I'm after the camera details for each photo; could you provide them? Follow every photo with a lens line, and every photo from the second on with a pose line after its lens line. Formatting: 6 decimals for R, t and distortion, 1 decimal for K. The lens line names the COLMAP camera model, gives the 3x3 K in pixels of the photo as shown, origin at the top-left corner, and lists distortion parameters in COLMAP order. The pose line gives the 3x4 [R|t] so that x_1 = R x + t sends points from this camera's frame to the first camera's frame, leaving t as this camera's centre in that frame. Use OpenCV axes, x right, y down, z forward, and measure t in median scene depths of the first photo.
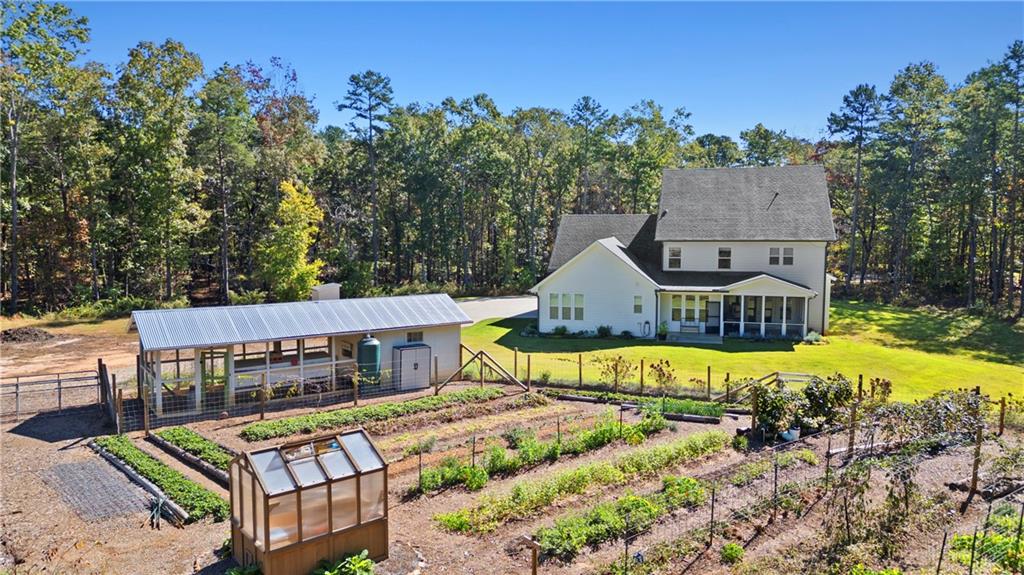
lens RADIAL K [[717.5, 0, 531.3], [0, 717.5, 289.0], [0, 0, 1]] dist [0.070836, -0.070077]
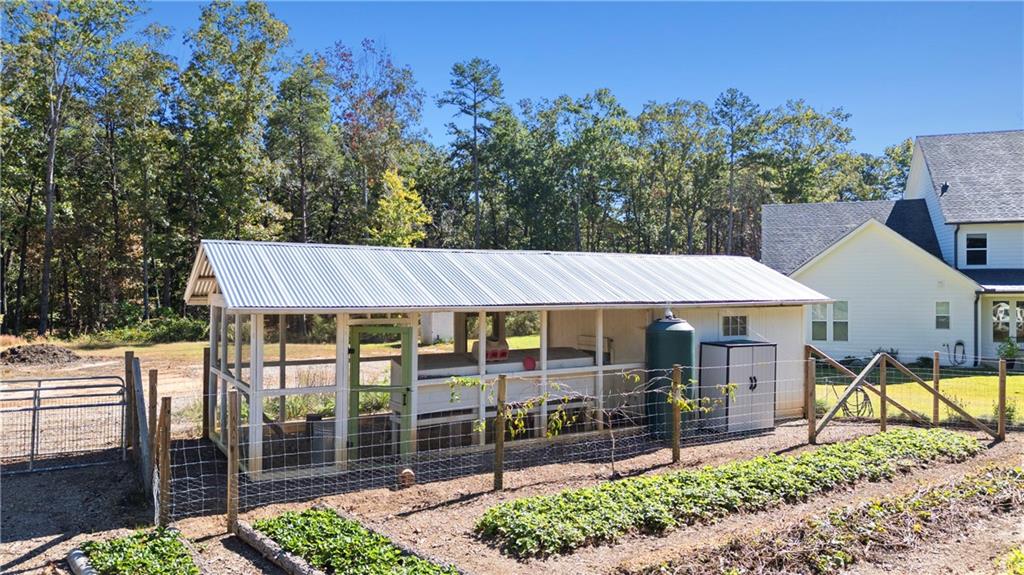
lens RADIAL K [[717.5, 0, 518.6], [0, 717.5, 286.7], [0, 0, 1]] dist [0.070836, -0.070077]
pose [[0.997207, -0.004663, -0.074538, -0.181835], [-0.002303, 0.995654, -0.093102, 0.057725], [0.074648, 0.093014, 0.992863, 0.325796]]
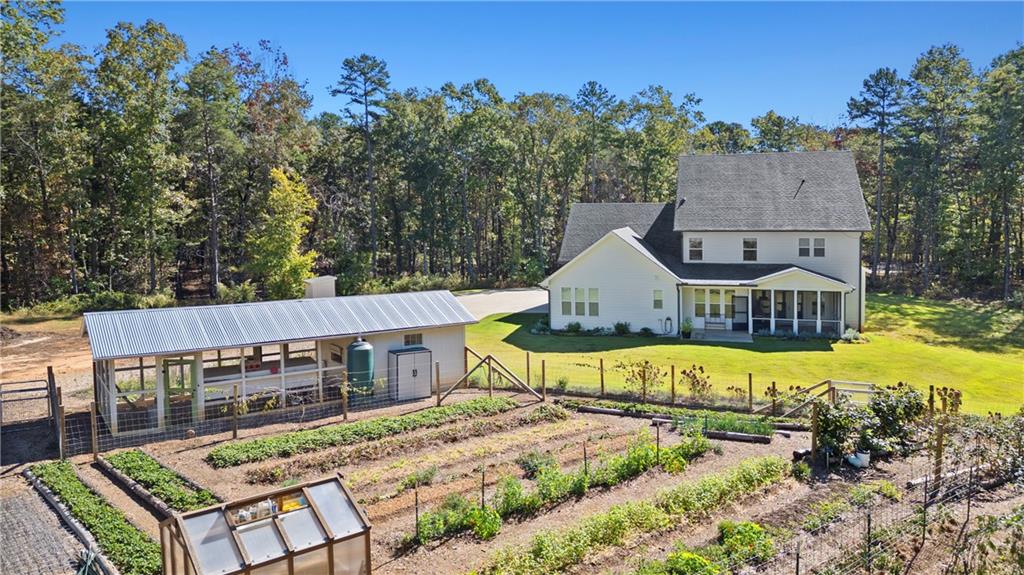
lens RADIAL K [[717.5, 0, 534.9], [0, 717.5, 284.4], [0, 0, 1]] dist [0.070836, -0.070077]
pose [[0.999998, -0.000435, 0.001686, -0.009990], [0.000424, 0.999980, 0.006374, -0.004041], [-0.001689, -0.006373, 0.999978, 0.078730]]
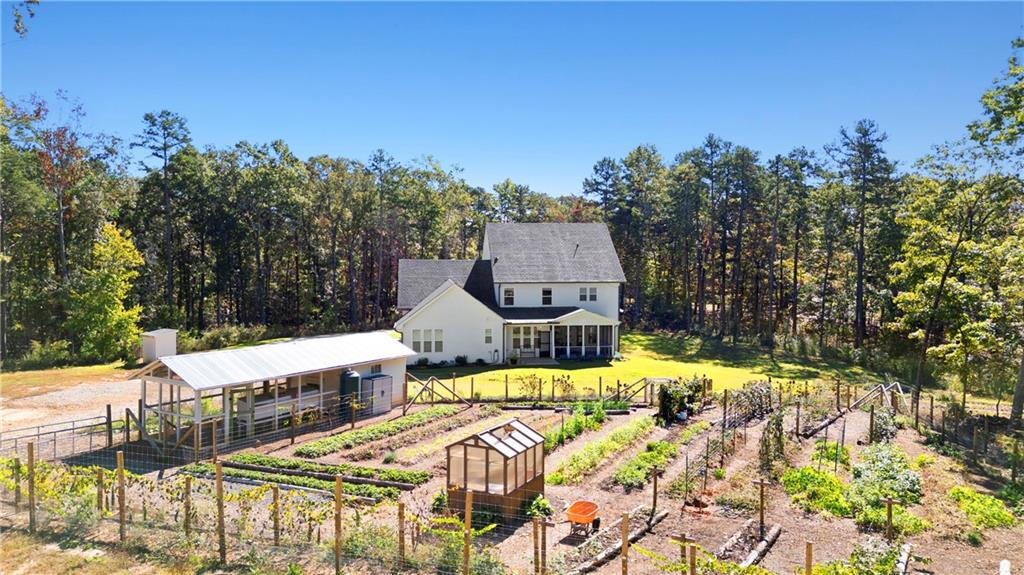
lens RADIAL K [[717.5, 0, 529.8], [0, 717.5, 292.9], [0, 0, 1]] dist [0.070836, -0.070077]
pose [[0.917895, -0.016852, 0.396466, -0.264894], [0.034172, 0.998743, -0.036663, -0.004506], [-0.395350, 0.047200, 0.917317, -0.133421]]
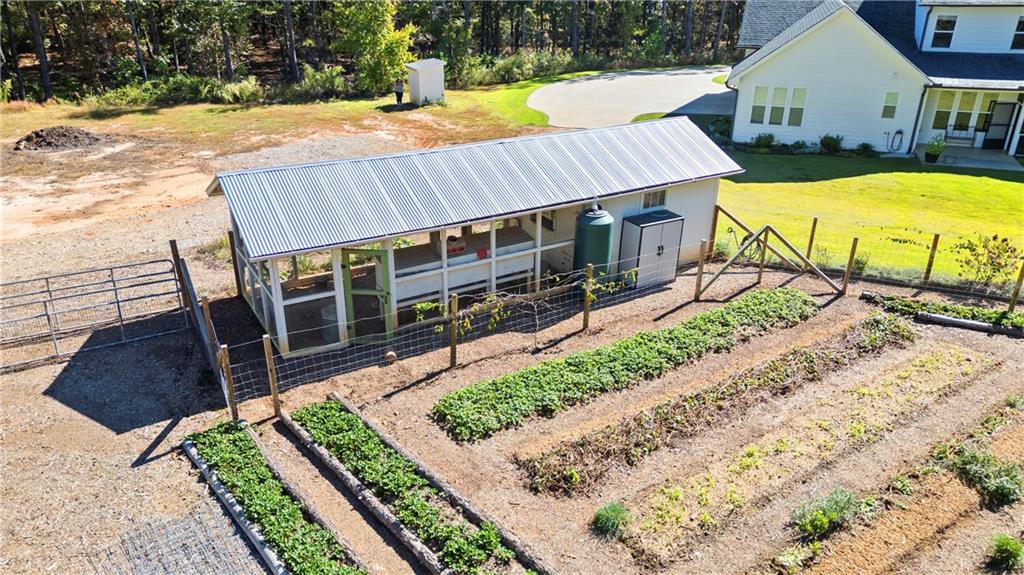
lens RADIAL K [[717.5, 0, 518.7], [0, 717.5, 273.8], [0, 0, 1]] dist [0.070836, -0.070077]
pose [[0.996902, 0.033587, -0.071125, -0.153672], [-0.009500, 0.949042, 0.315007, -0.042869], [0.078081, -0.313355, 0.946421, 0.260417]]
